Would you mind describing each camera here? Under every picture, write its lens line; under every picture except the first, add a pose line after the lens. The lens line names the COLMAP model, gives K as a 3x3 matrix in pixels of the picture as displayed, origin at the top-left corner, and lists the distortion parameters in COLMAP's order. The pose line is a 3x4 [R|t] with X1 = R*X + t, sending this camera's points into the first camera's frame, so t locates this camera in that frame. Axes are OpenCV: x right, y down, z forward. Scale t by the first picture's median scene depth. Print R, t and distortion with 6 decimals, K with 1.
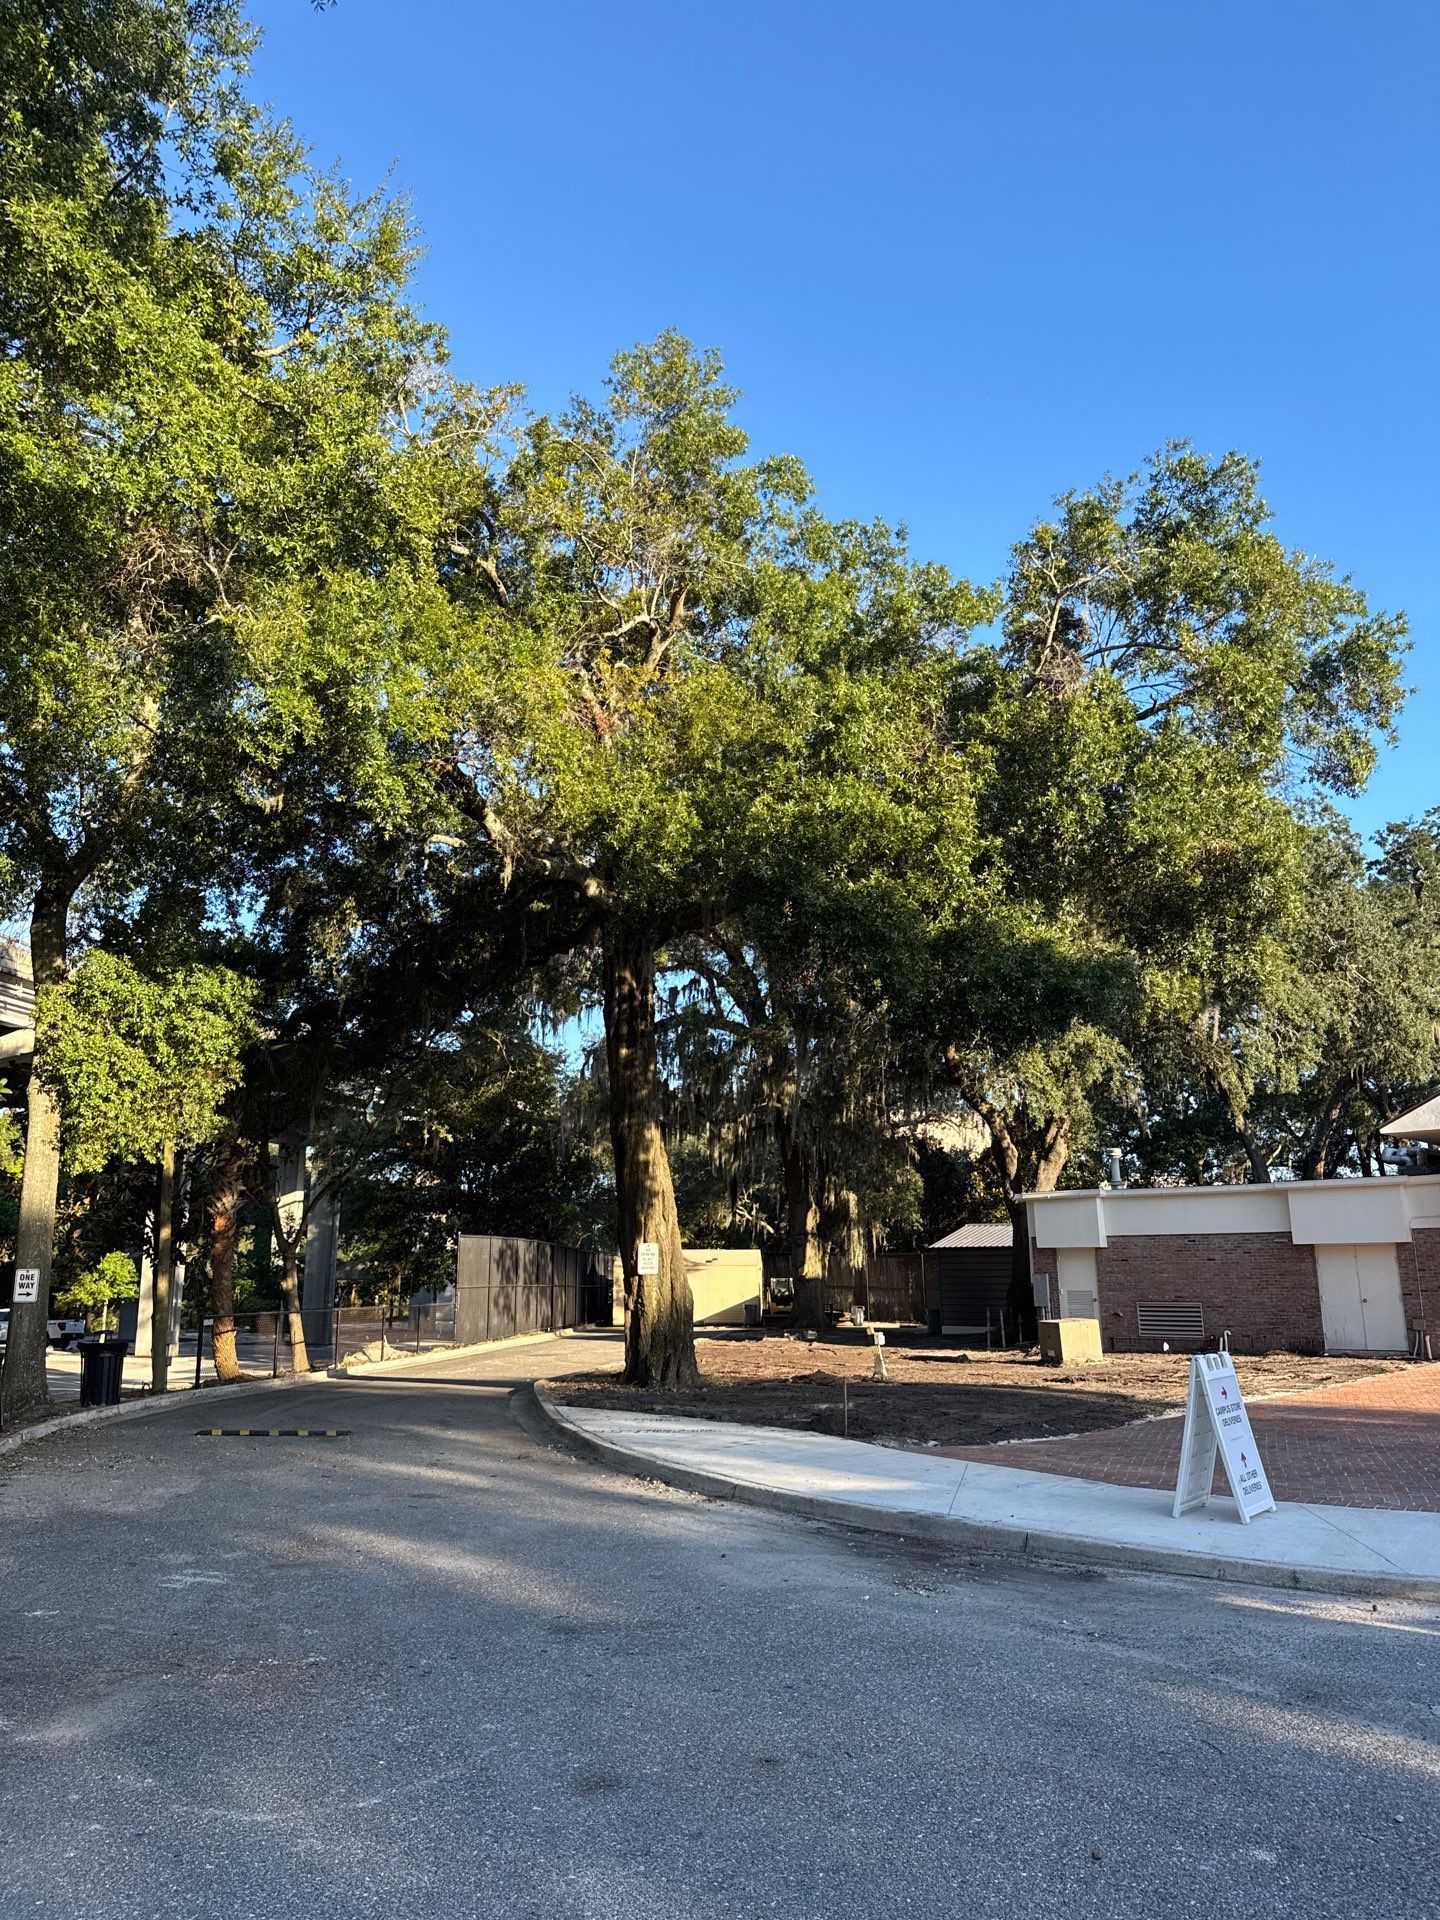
lens RADIAL K [[1339.6, 0, 720.6], [0, 1339.6, 963.1], [0, 0, 1]] dist [0.084839, -0.106263]
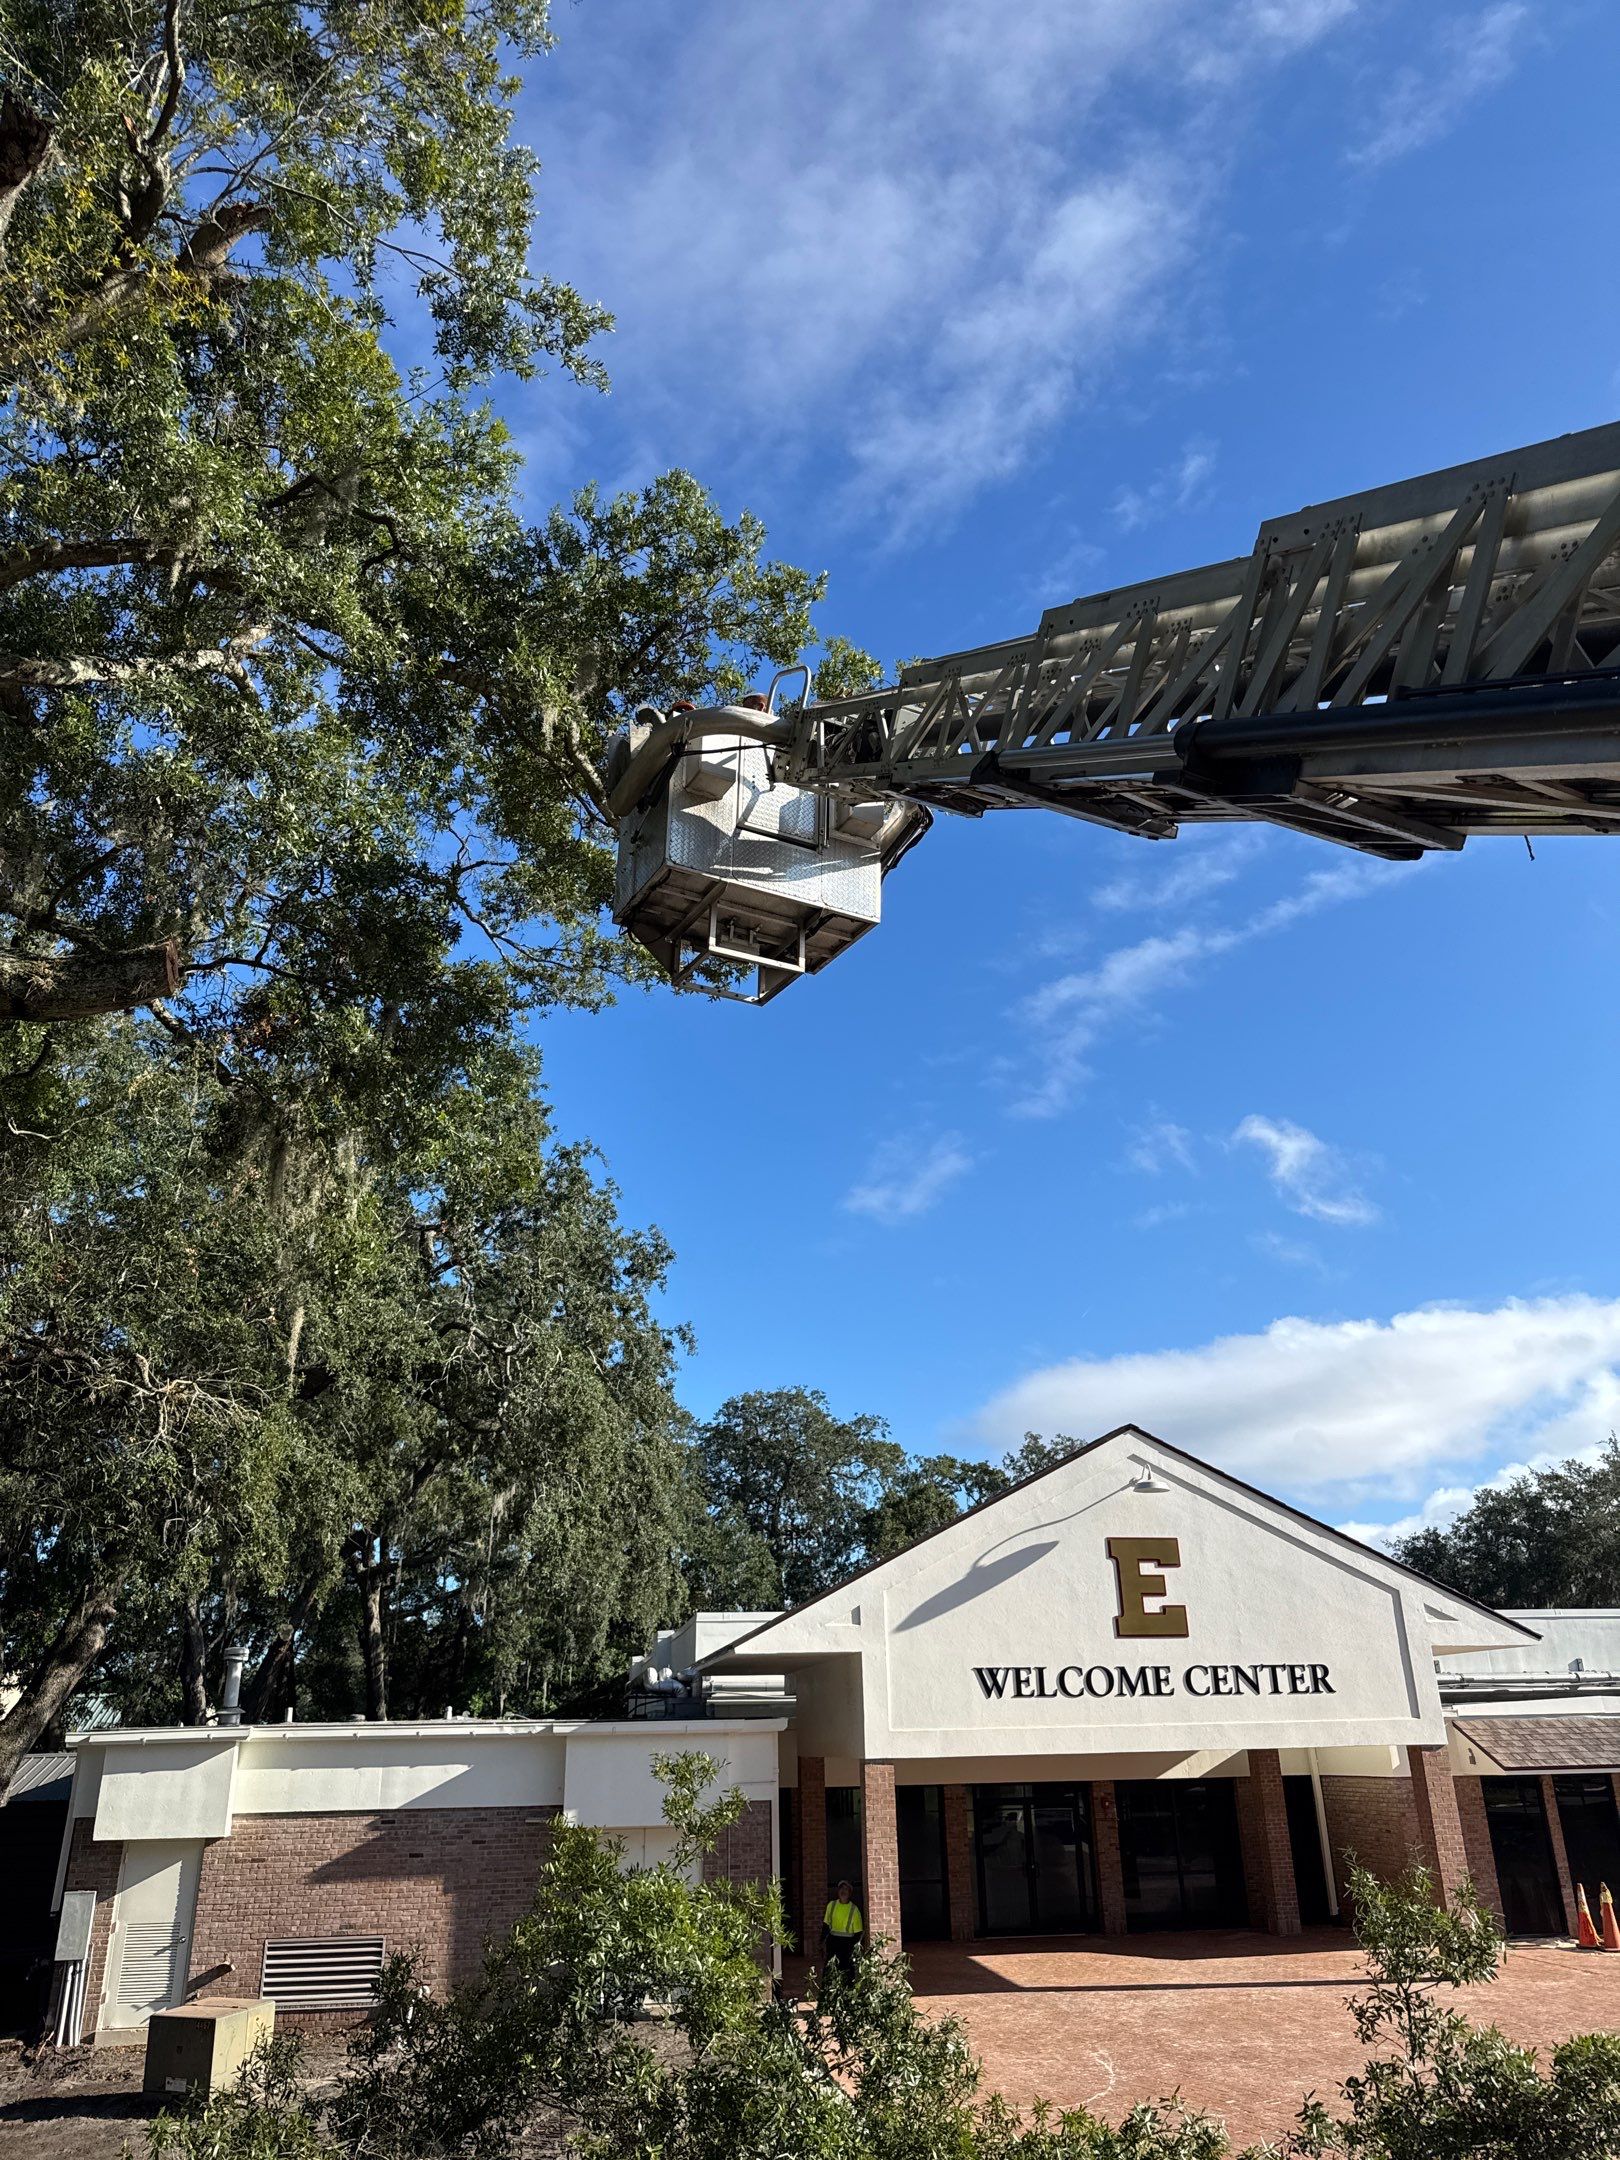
lens RADIAL K [[1507.1, 0, 809.7], [0, 1507.1, 1088.6], [0, 0, 1]] dist [0.084839, -0.106263]
pose [[0.625523, 0.305312, 0.717987, -0.130566], [-0.161724, 0.951006, -0.263503, 0.049333], [-0.763260, 0.048712, 0.644253, 0.450403]]
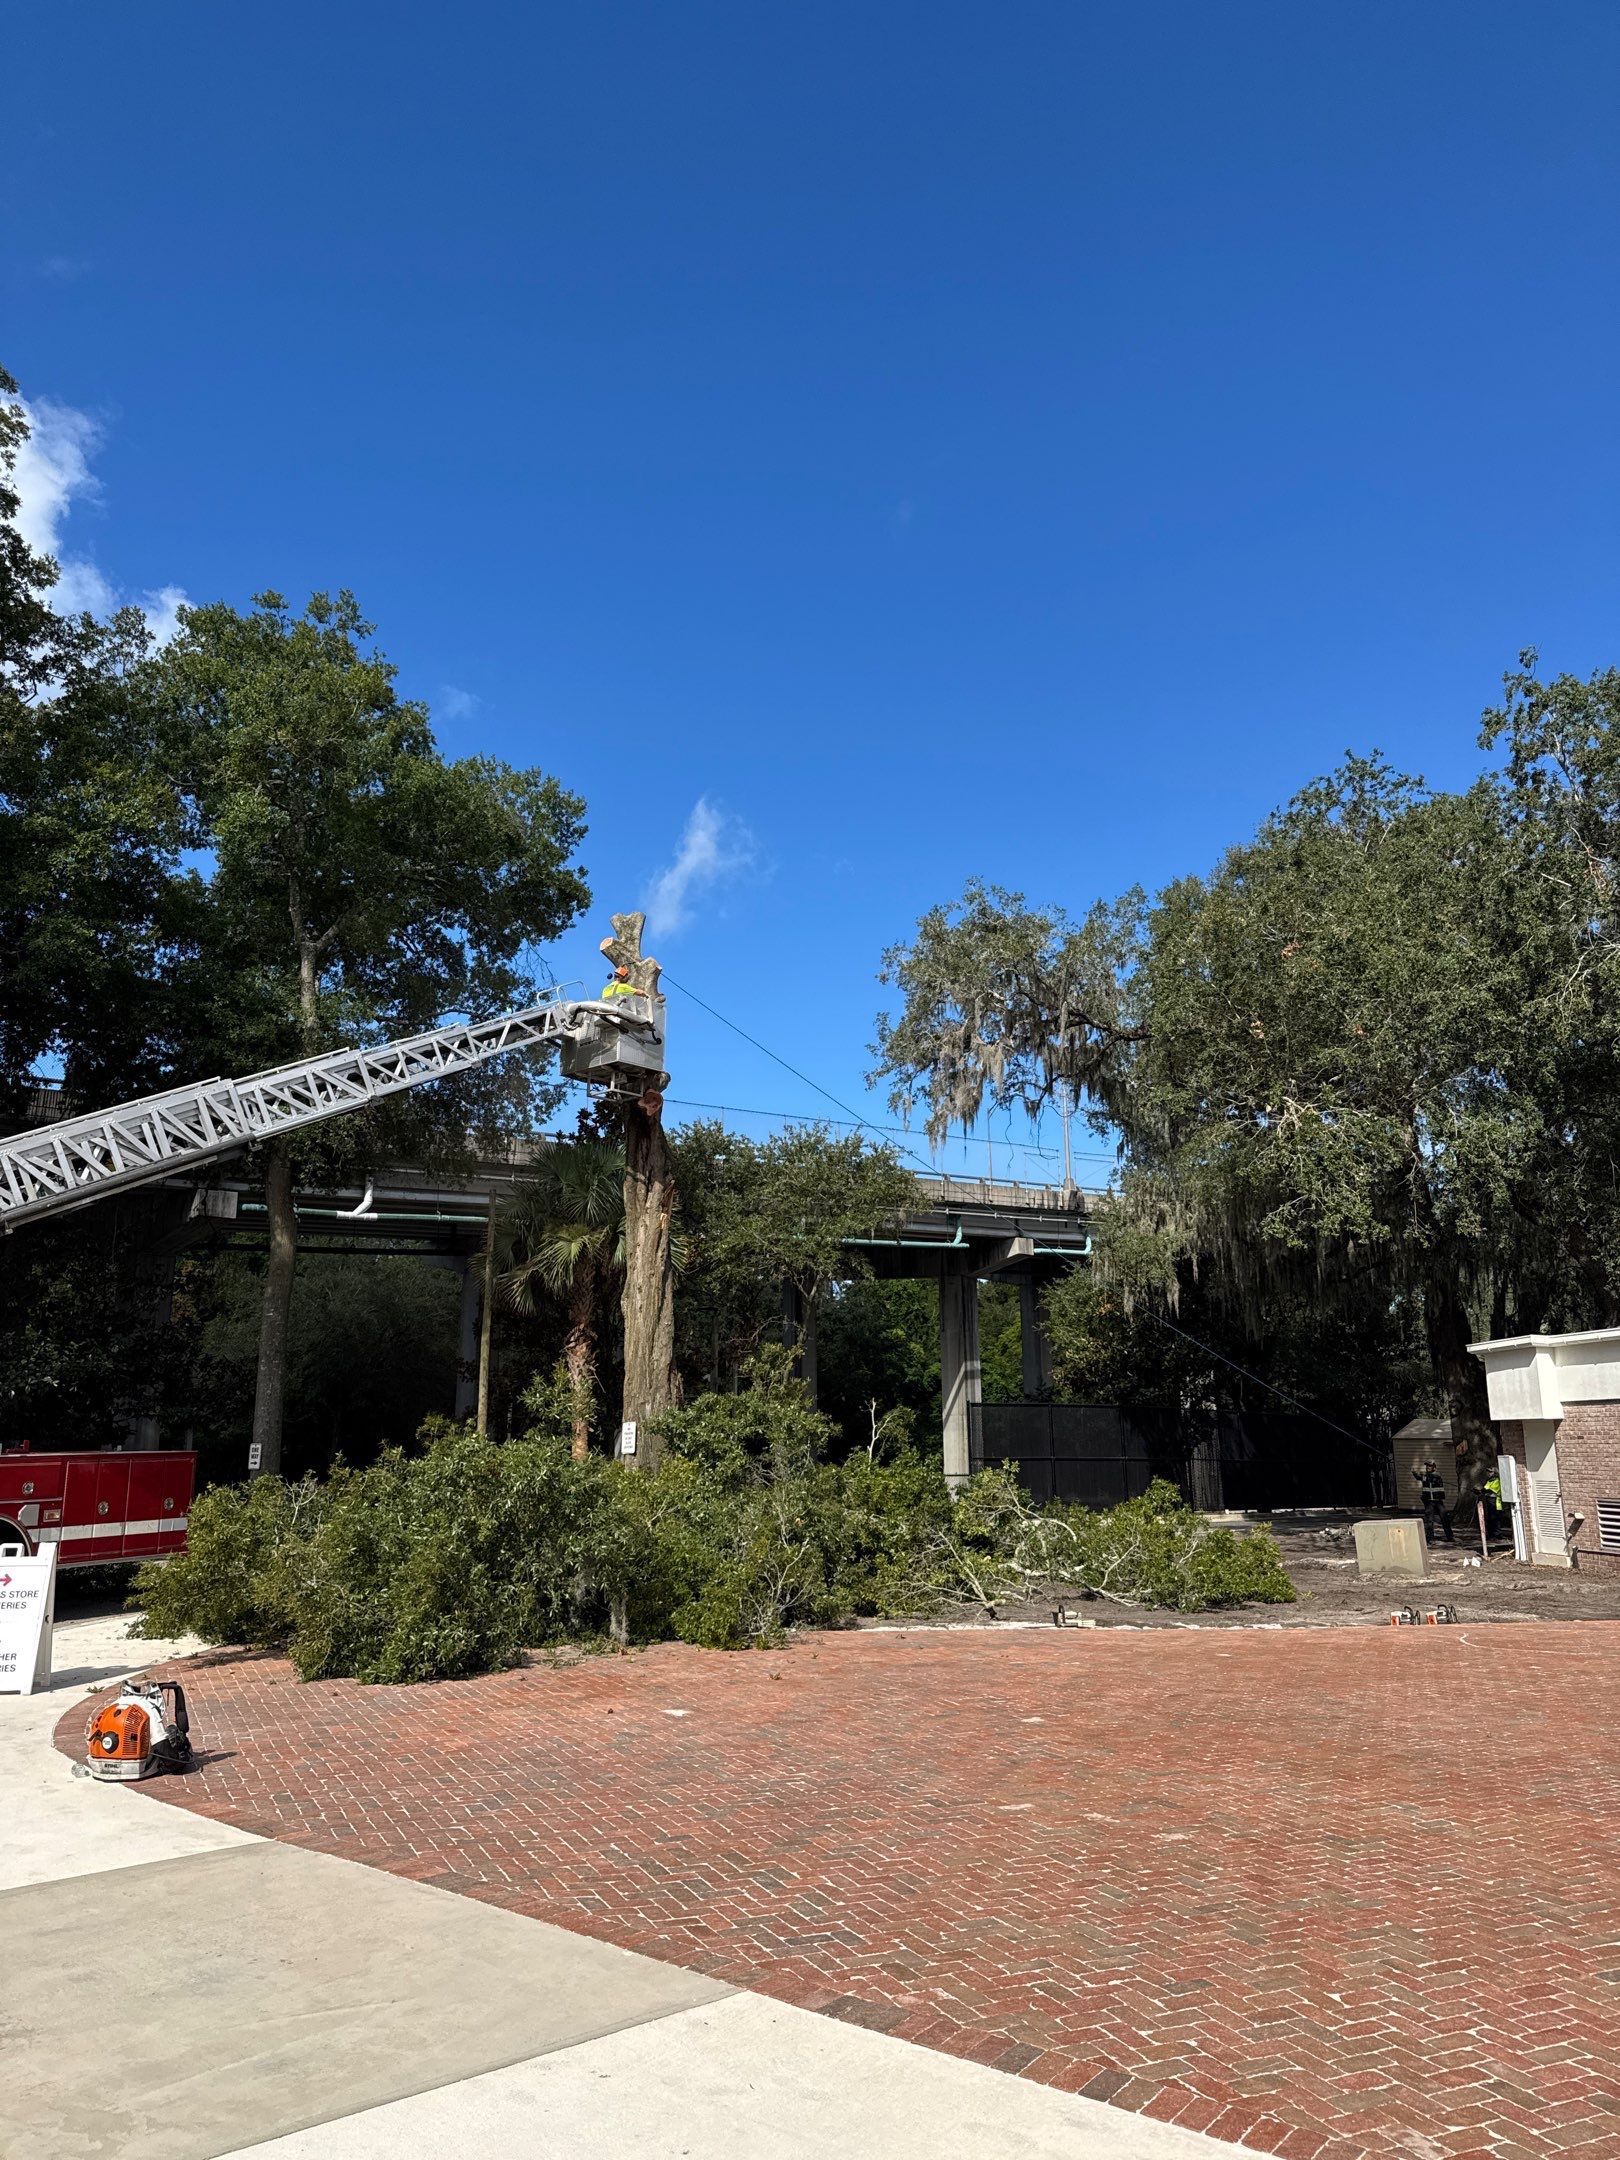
lens RADIAL K [[1507.1, 0, 796.2], [0, 1507.1, 1076.6], [0, 0, 1]] dist [0.084839, -0.106263]
pose [[0.726652, -0.154143, -0.669490, 0.626644], [0.150183, 0.986575, -0.064142, 0.034379], [0.670389, -0.053937, 0.740047, 0.198485]]
